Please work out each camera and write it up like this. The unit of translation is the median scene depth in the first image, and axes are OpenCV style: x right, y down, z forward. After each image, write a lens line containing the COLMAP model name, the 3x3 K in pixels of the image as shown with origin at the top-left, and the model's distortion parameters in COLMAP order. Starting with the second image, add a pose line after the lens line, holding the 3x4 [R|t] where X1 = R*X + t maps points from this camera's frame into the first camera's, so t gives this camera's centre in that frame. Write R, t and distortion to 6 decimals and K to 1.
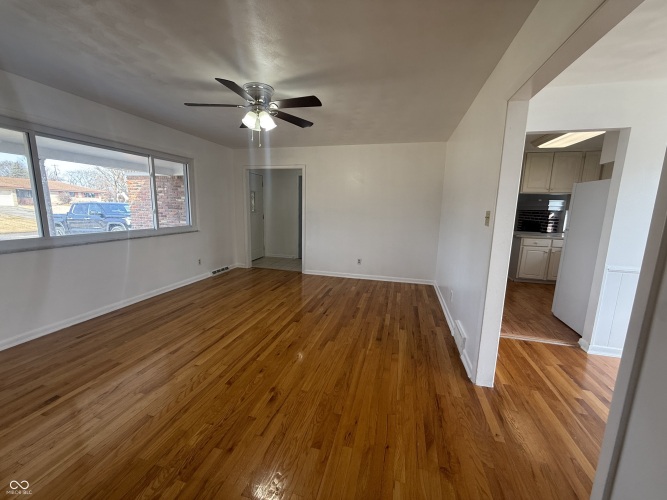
lens RADIAL K [[270.0, 0, 333.5], [0, 270.0, 250.0], [0, 0, 1]] dist [-0.003521, 0.000299]
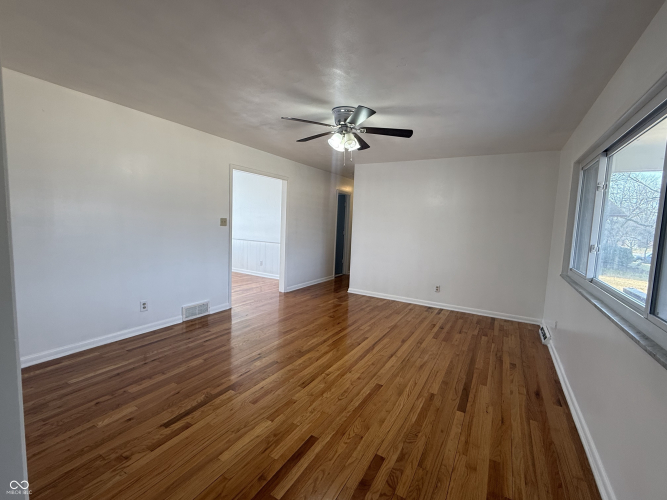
lens RADIAL K [[294.8, 0, 333.5], [0, 294.8, 250.0], [0, 0, 1]] dist [-0.000016, 0.000017]
pose [[-0.961335, -0.087808, 0.261006, -0.441428], [-0.020668, 0.968135, 0.249576, -0.283011], [-0.274604, 0.234532, -0.932517, 1.703006]]
